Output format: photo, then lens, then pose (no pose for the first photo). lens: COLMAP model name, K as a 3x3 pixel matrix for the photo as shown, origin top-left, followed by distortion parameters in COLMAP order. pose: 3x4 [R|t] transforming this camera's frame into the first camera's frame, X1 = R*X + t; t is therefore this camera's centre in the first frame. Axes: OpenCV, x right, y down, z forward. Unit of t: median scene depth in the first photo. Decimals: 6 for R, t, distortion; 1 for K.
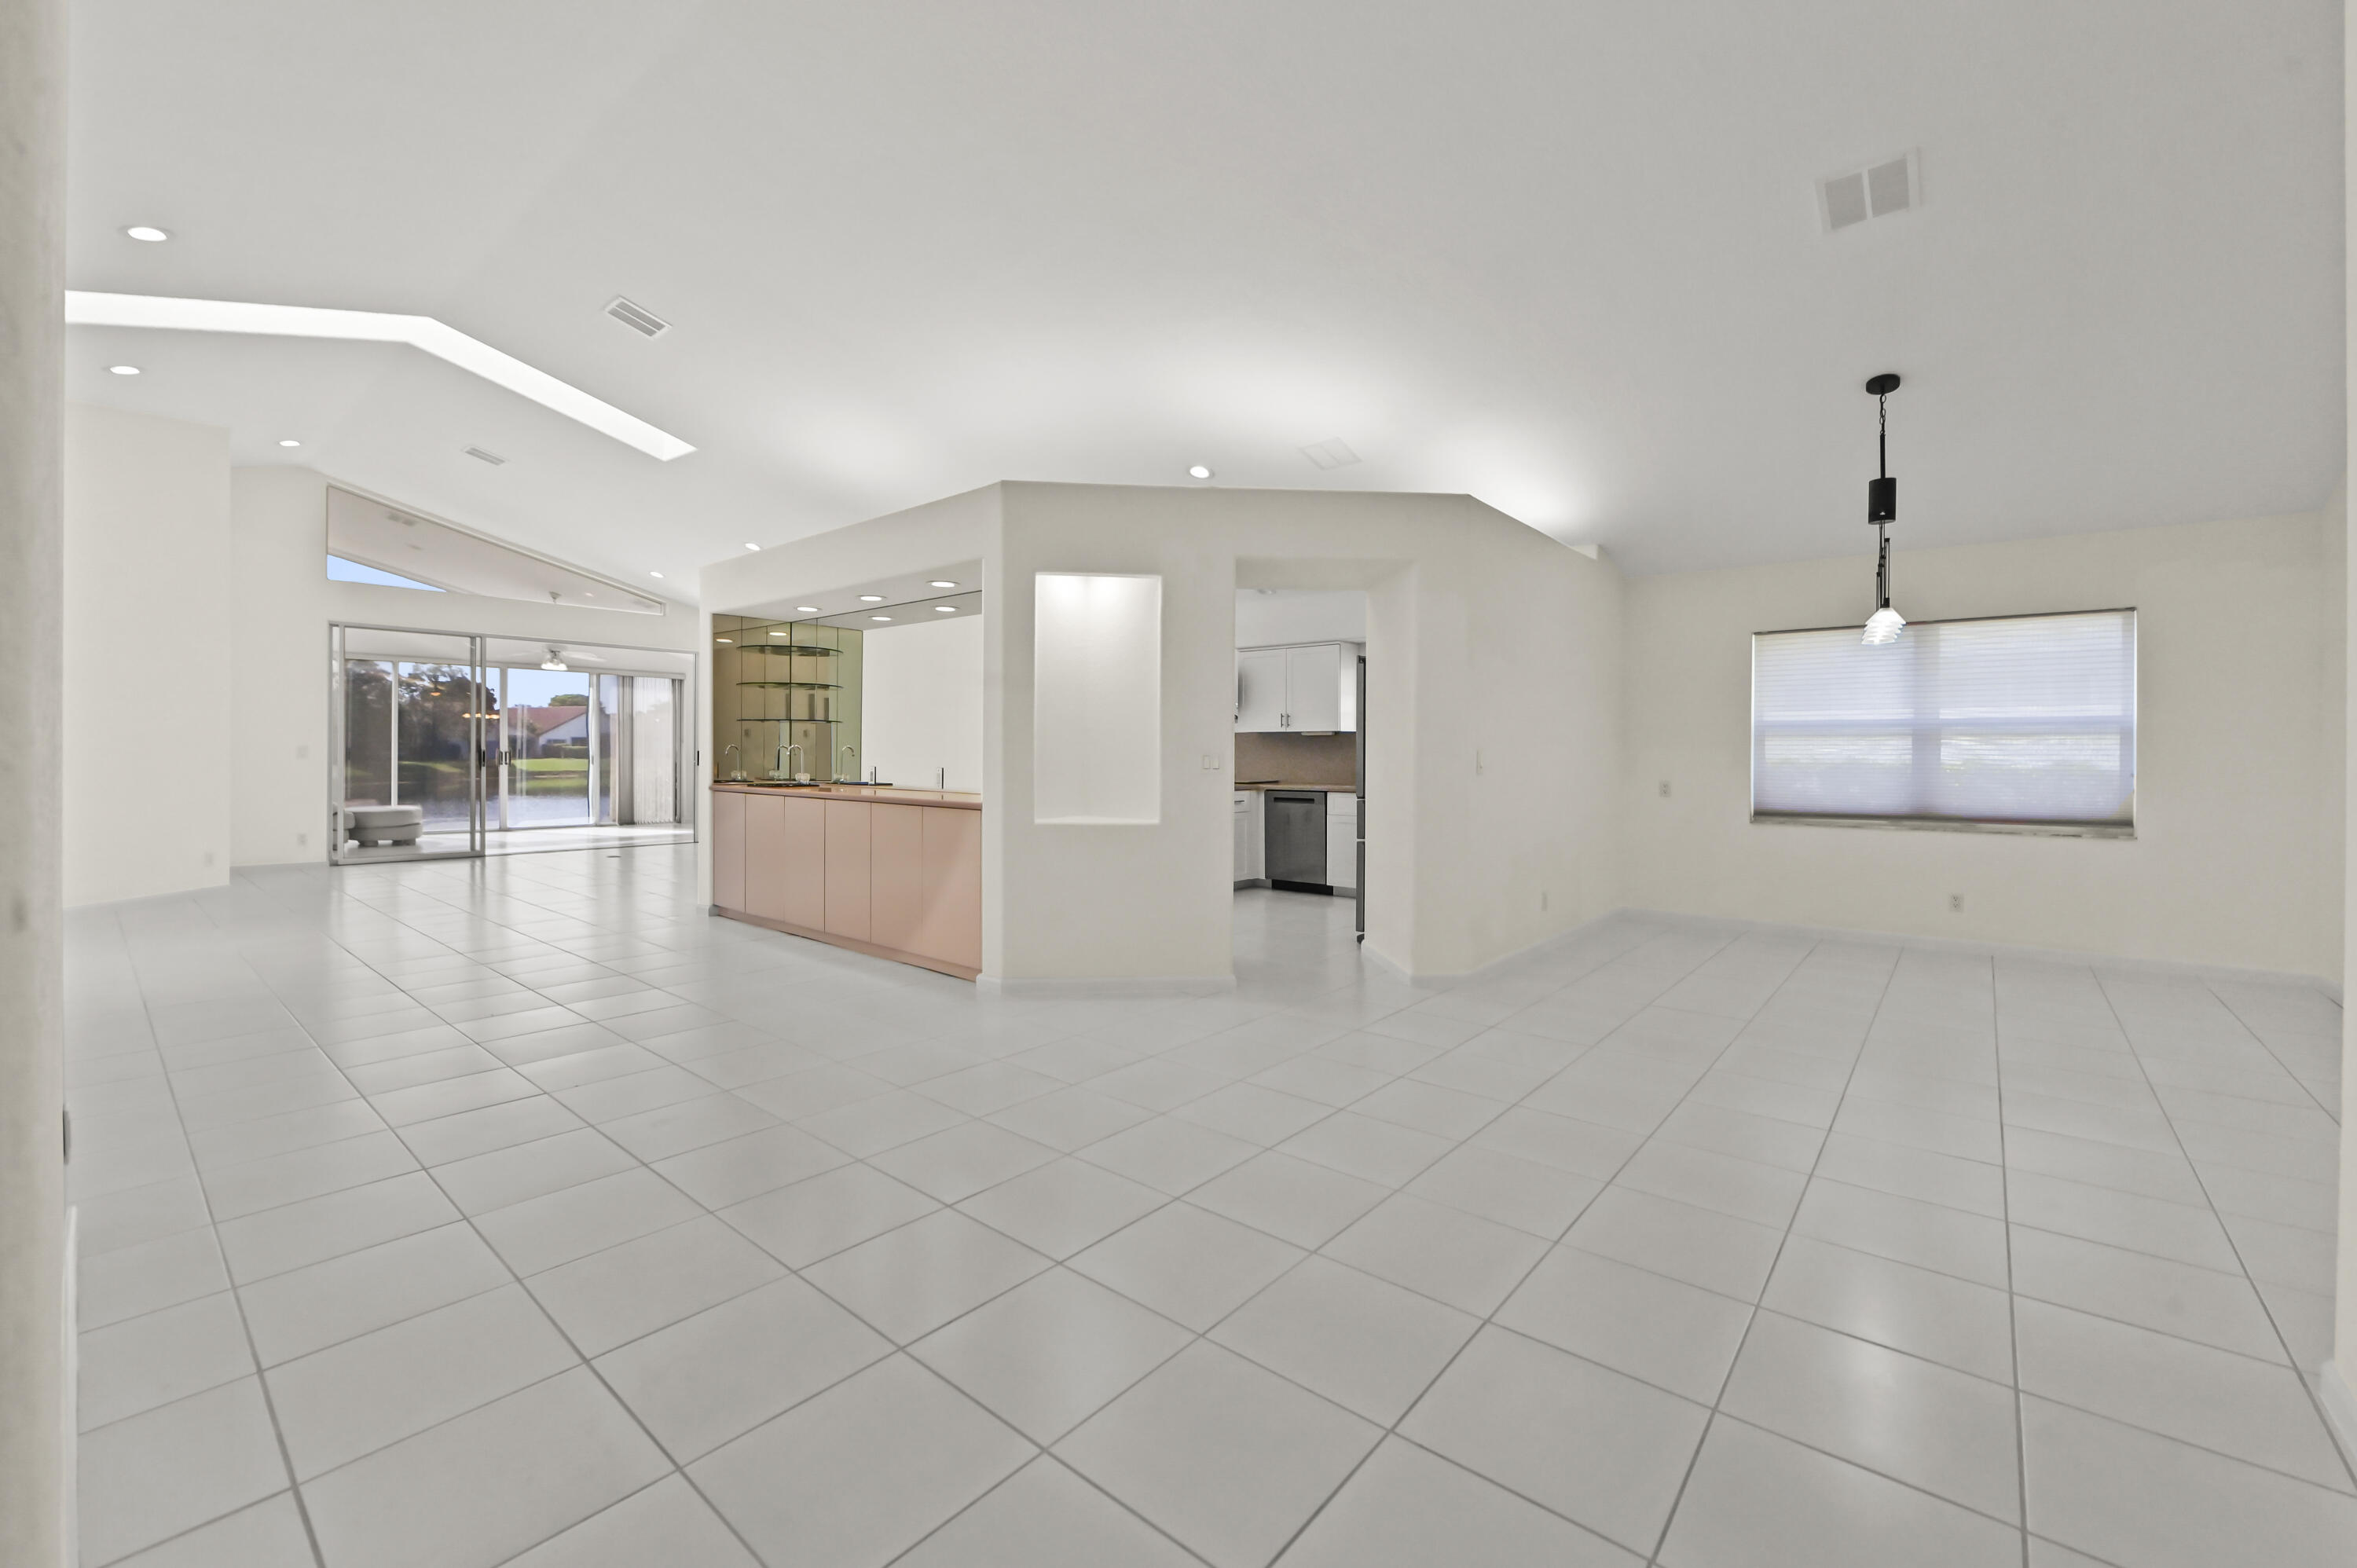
lens RADIAL K [[956.8, 0, 1183.8], [0, 956.8, 745.4], [0, 0, 1]] dist [-0.004257, 0.000034]
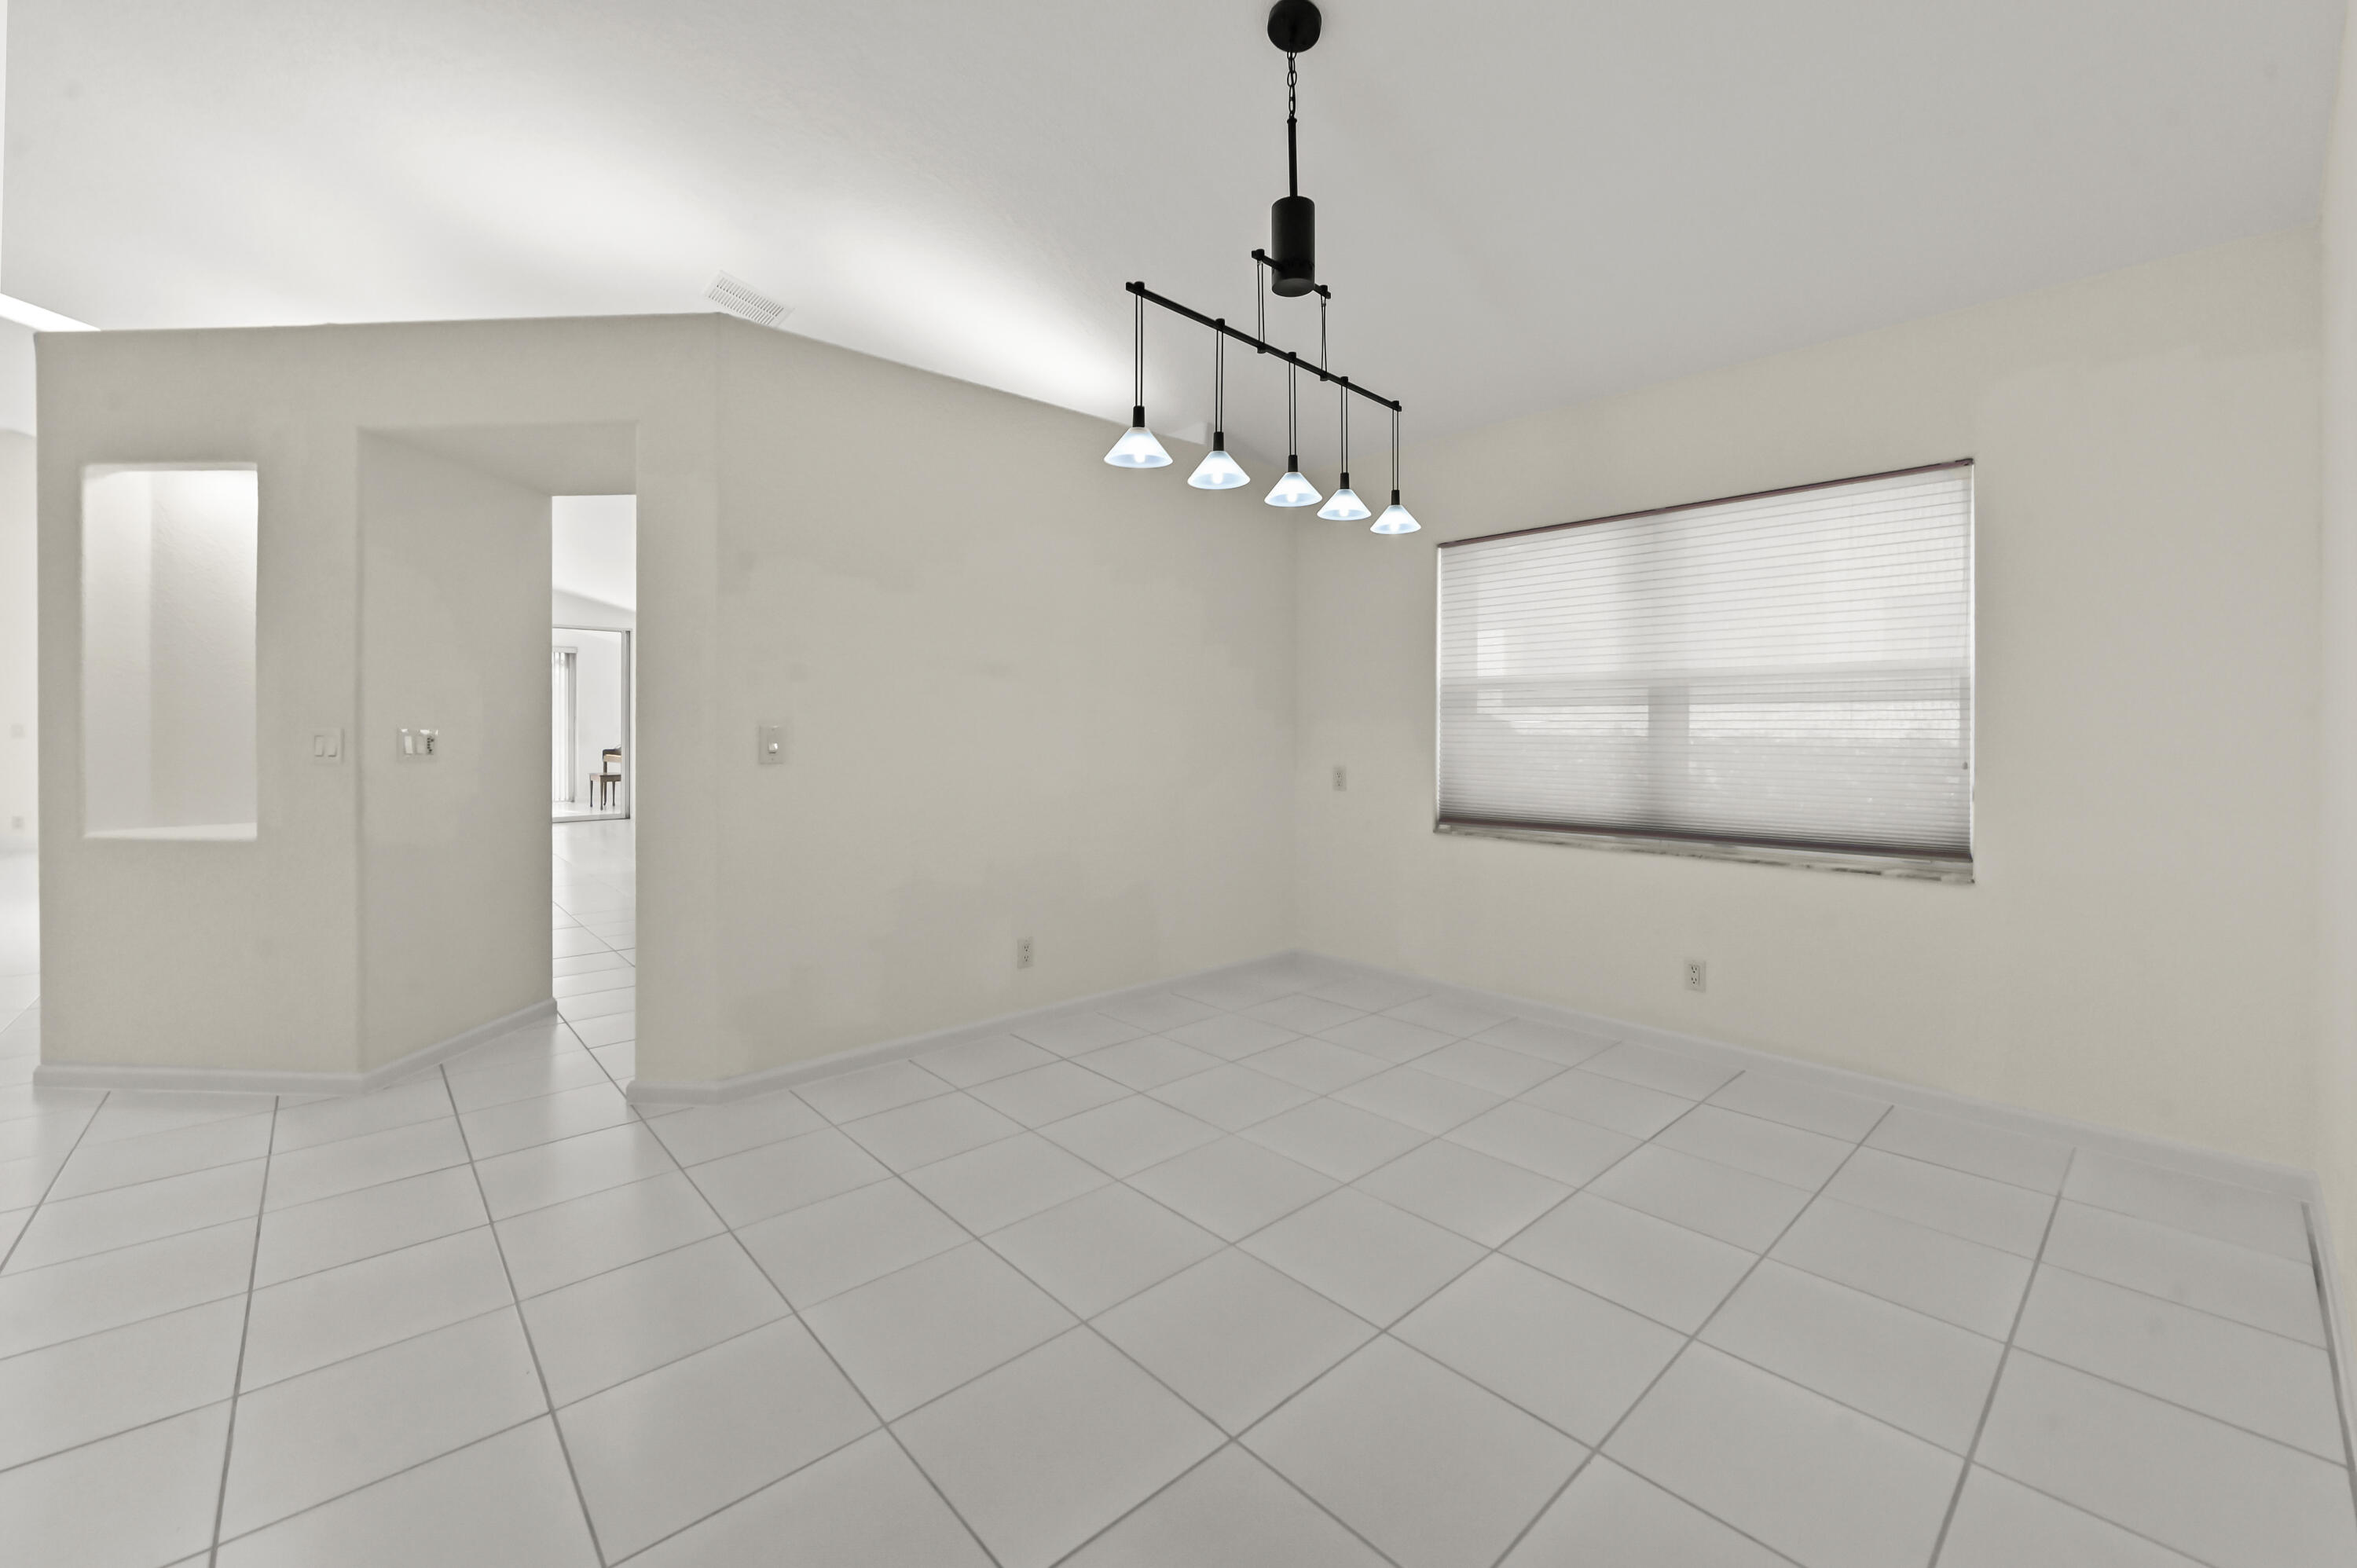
lens RADIAL K [[956.8, 0, 1191.7], [0, 956.8, 733.1], [0, 0, 1]] dist [-0.004257, 0.000034]
pose [[0.989035, -0.002969, -0.147653, 0.589344], [0.005484, 0.999847, 0.016633, 0.000572], [0.147581, -0.017261, 0.988899, 0.362662]]
